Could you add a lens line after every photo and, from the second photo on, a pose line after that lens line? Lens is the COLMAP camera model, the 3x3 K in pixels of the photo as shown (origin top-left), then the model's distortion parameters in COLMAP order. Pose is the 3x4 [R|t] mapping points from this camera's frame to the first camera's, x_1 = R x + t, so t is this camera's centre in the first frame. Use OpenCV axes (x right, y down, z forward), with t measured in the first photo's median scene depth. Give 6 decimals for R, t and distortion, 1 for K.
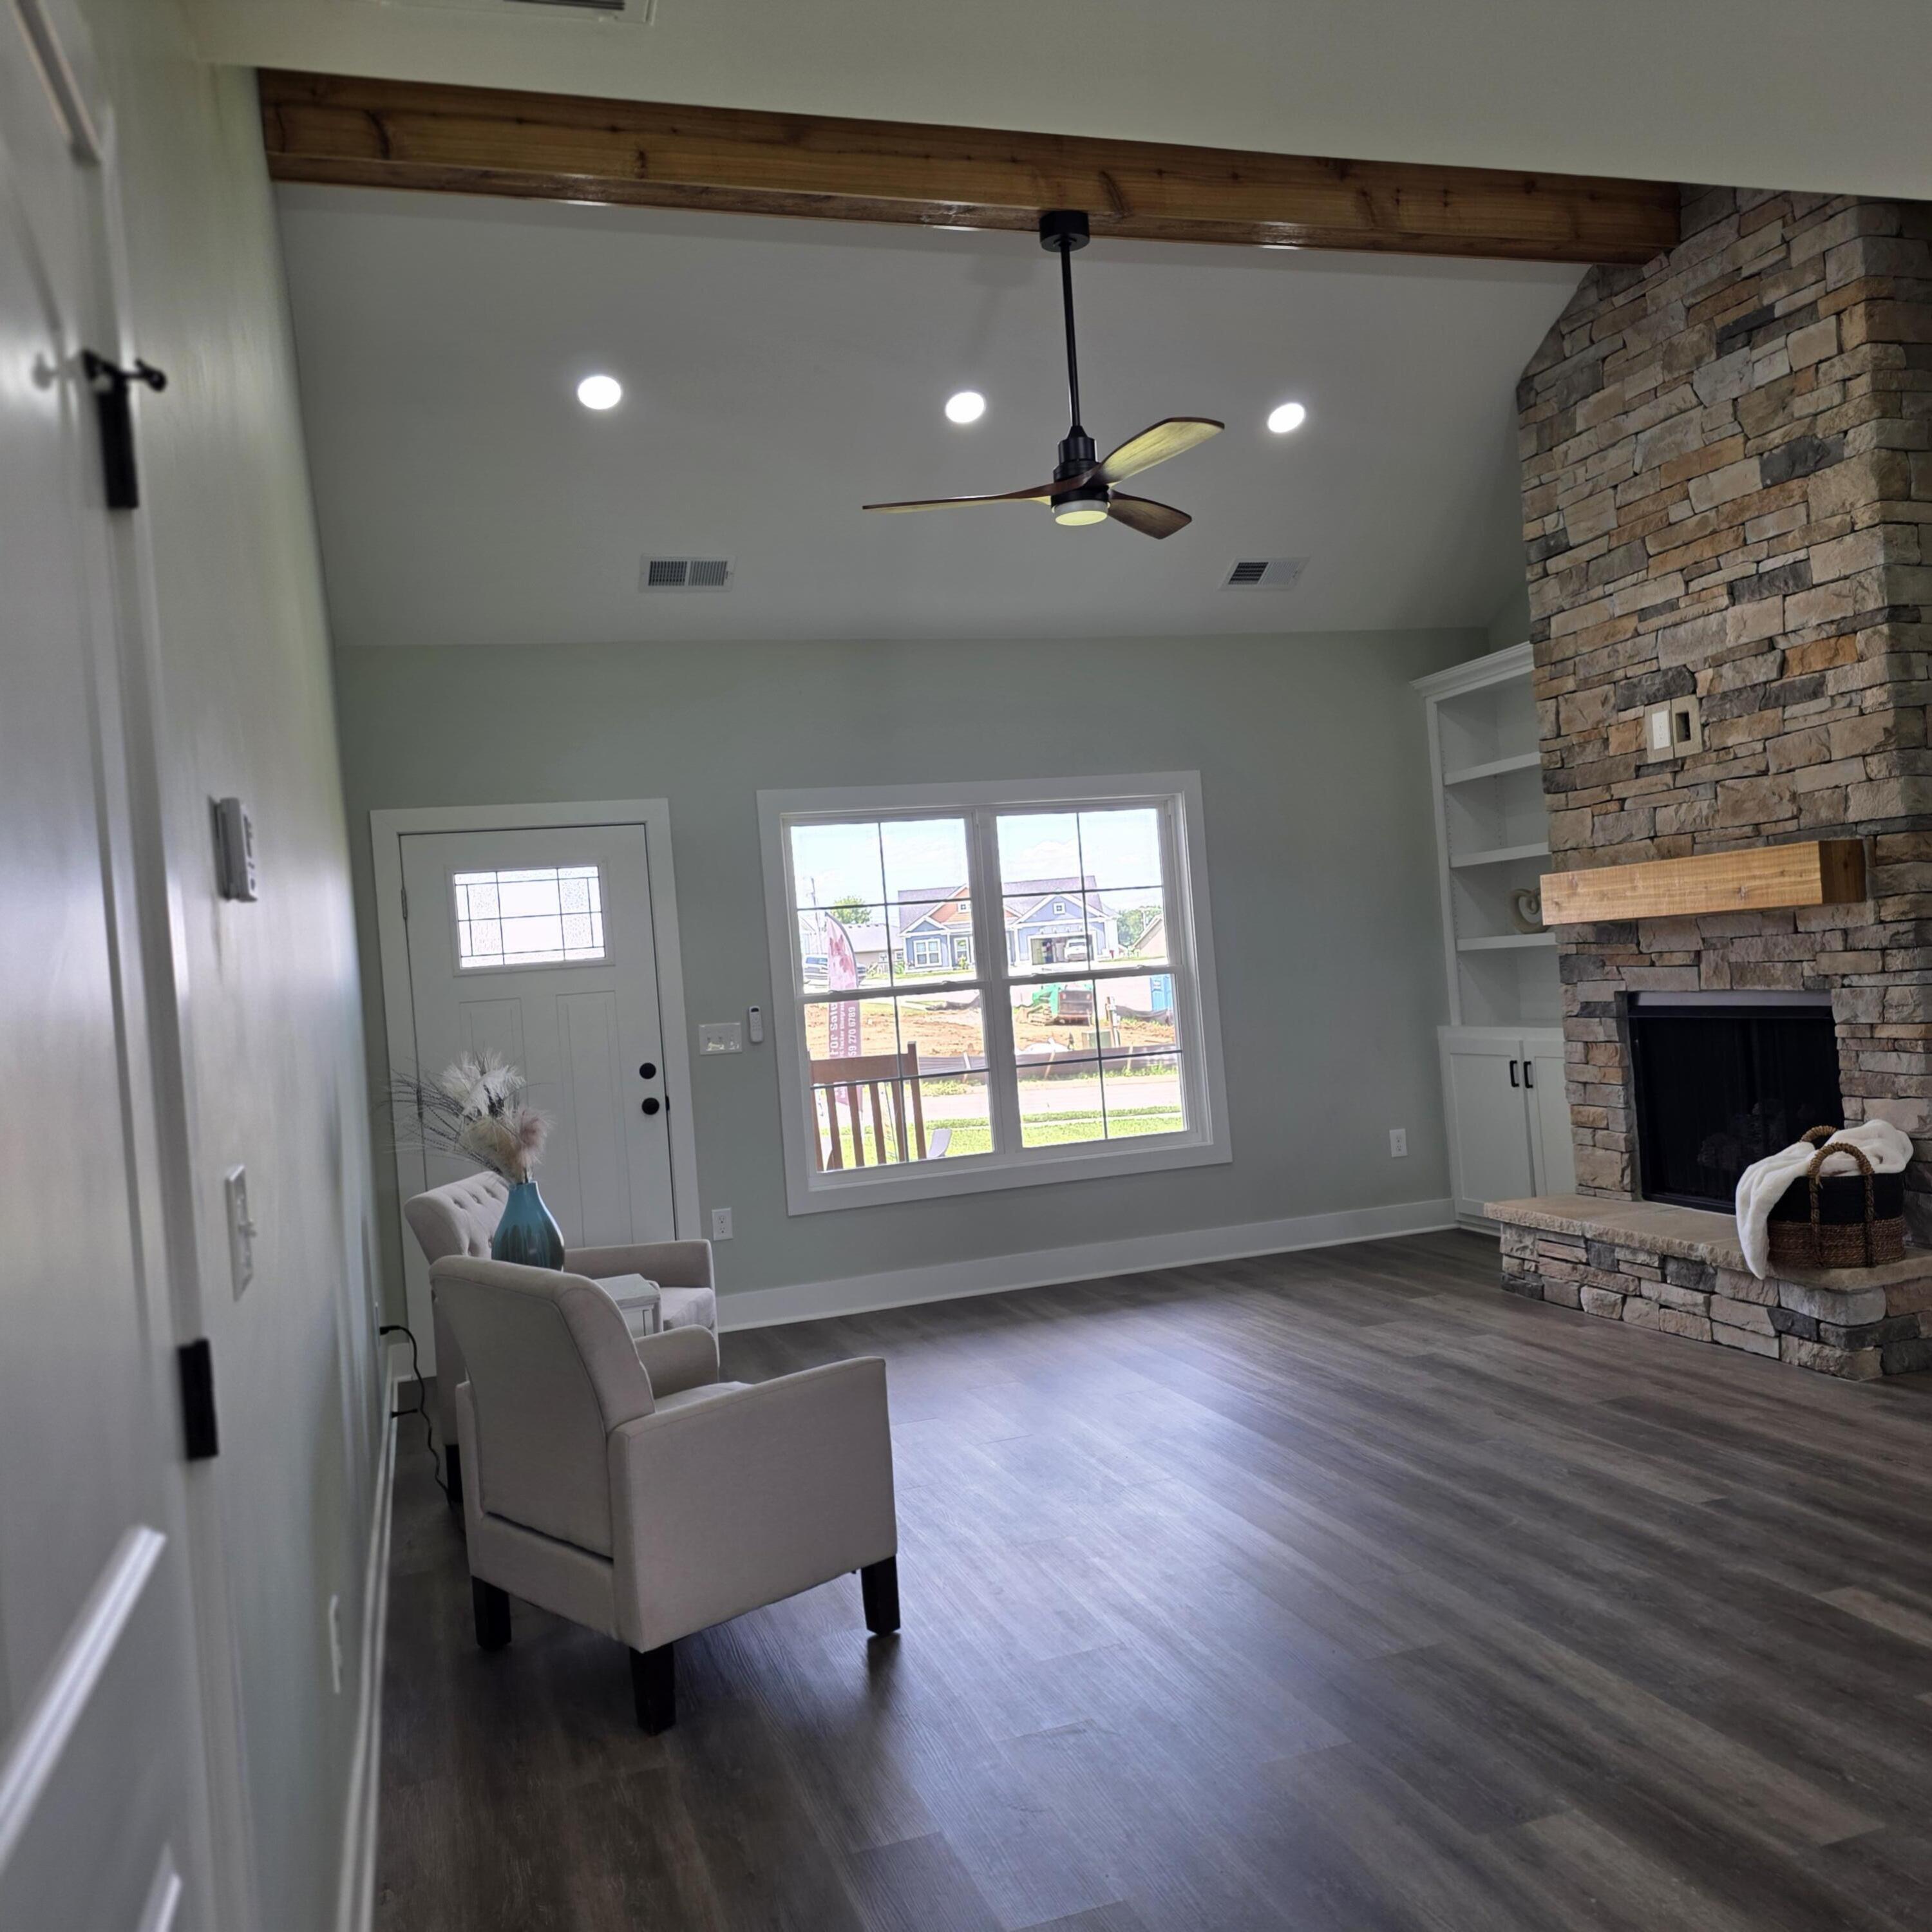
lens RADIAL K [[1695.0, 0, 964.6], [0, 1695.0, 924.6], [0, 0, 1]] dist [0.019946, -0.005638]
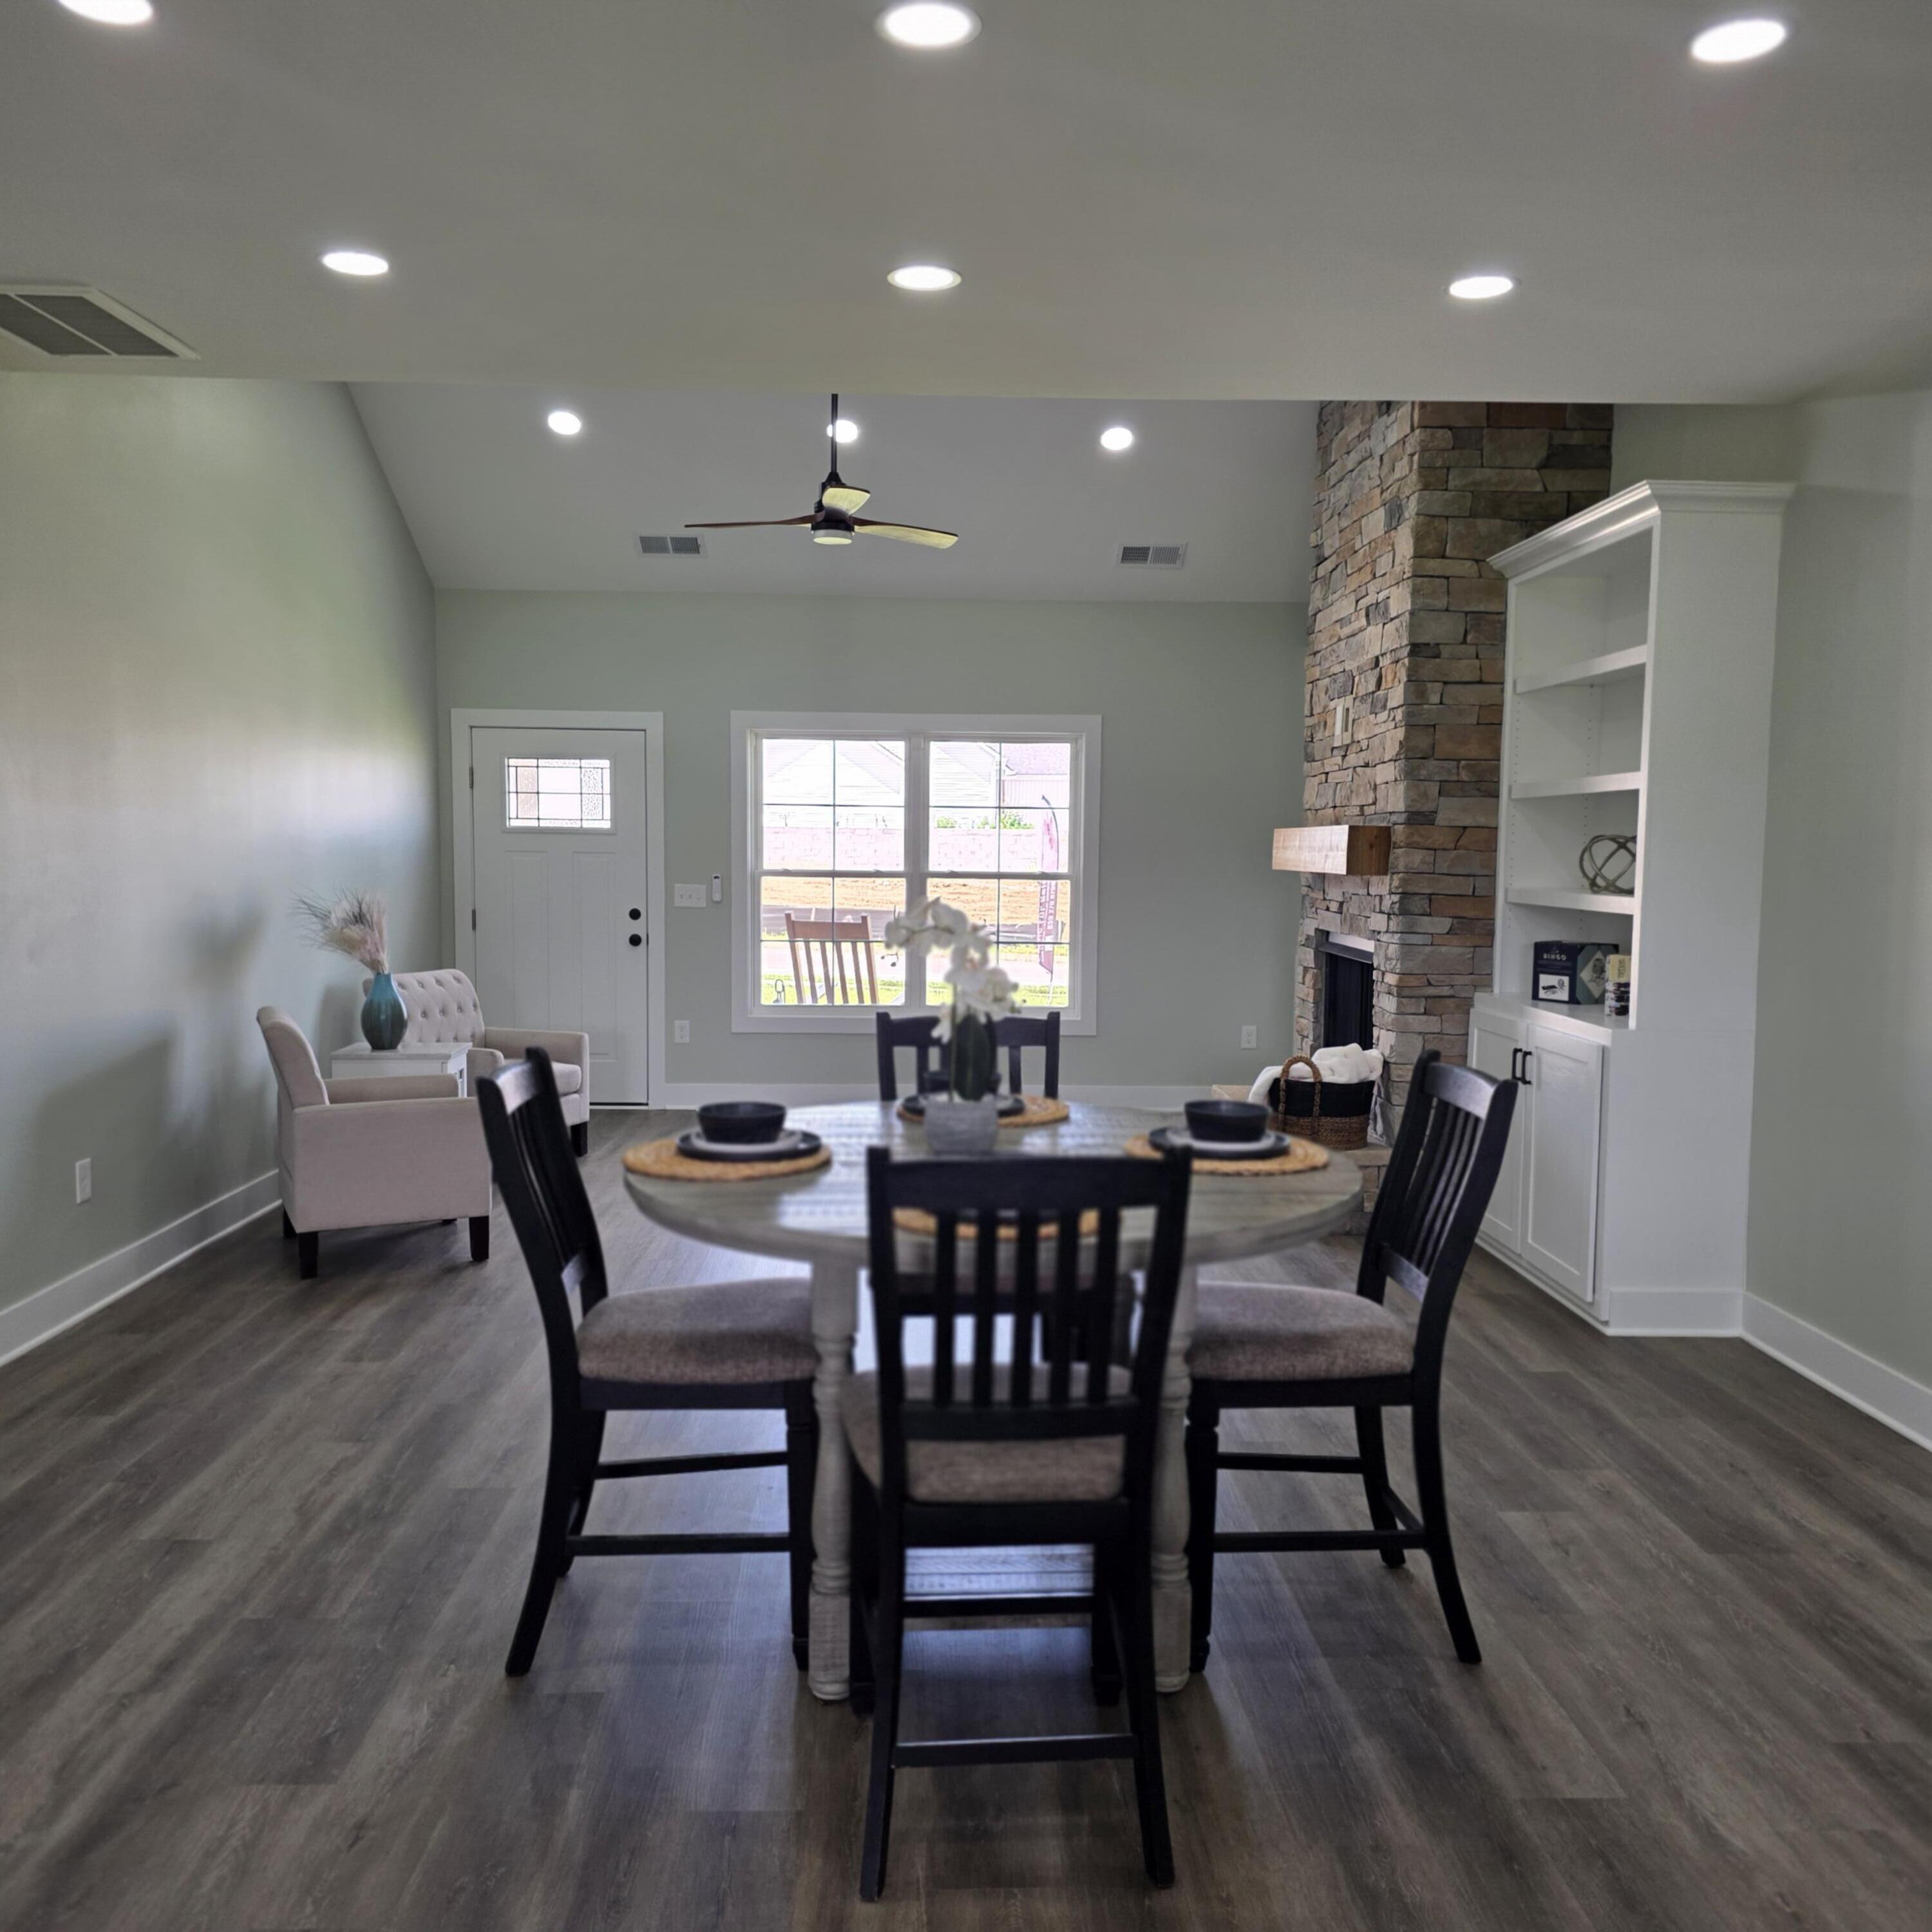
lens RADIAL K [[1677.2, 0, 960.0], [0, 1677.2, 962.3], [0, 0, 1]] dist [0.053891, -0.064569]
pose [[0.959518, 0.107666, -0.260255, 0.513691], [-0.079759, 0.990096, 0.115538, -0.063750], [0.270117, -0.090103, 0.958602, -0.274506]]
